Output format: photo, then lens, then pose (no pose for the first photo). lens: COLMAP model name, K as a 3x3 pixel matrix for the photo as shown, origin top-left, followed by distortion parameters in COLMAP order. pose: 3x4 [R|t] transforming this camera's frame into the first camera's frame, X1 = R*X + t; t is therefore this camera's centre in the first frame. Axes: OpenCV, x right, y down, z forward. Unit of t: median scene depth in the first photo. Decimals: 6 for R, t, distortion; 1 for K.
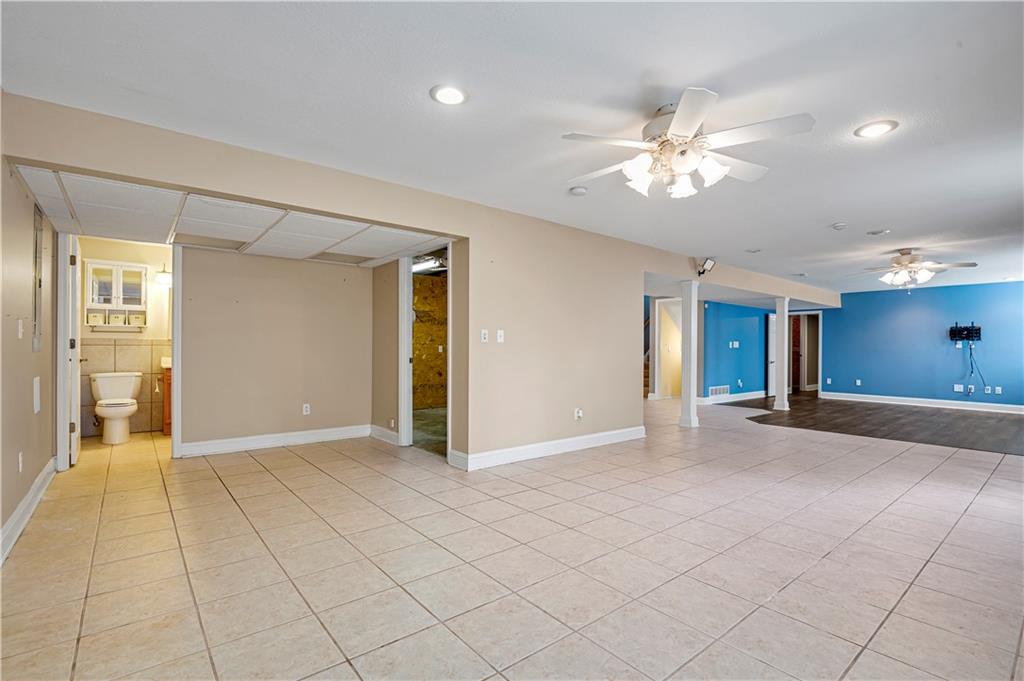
lens RADIAL K [[480.2, 0, 509.8], [0, 480.2, 346.2], [0, 0, 1]] dist [-0.006098, -0.003934]
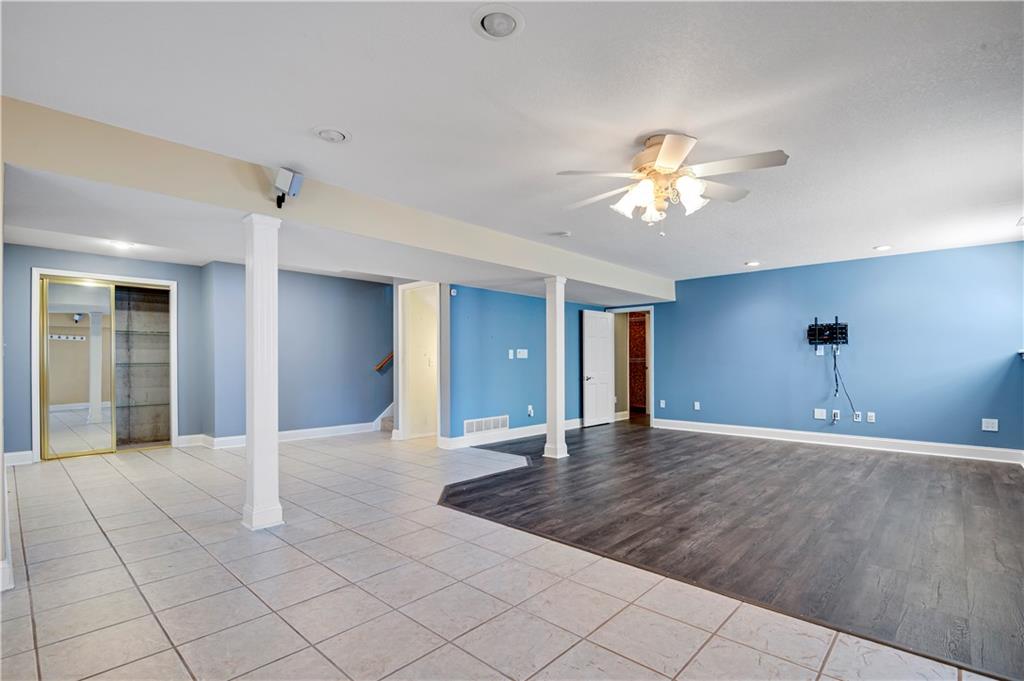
lens RADIAL K [[480.2, 0, 515.7], [0, 480.2, 358.4], [0, 0, 1]] dist [-0.006098, -0.003934]
pose [[0.991892, -0.010053, 0.126689, 0.423273], [0.010413, 0.999943, -0.002180, 0.005112], [-0.126660, 0.003482, 0.991940, 0.373014]]
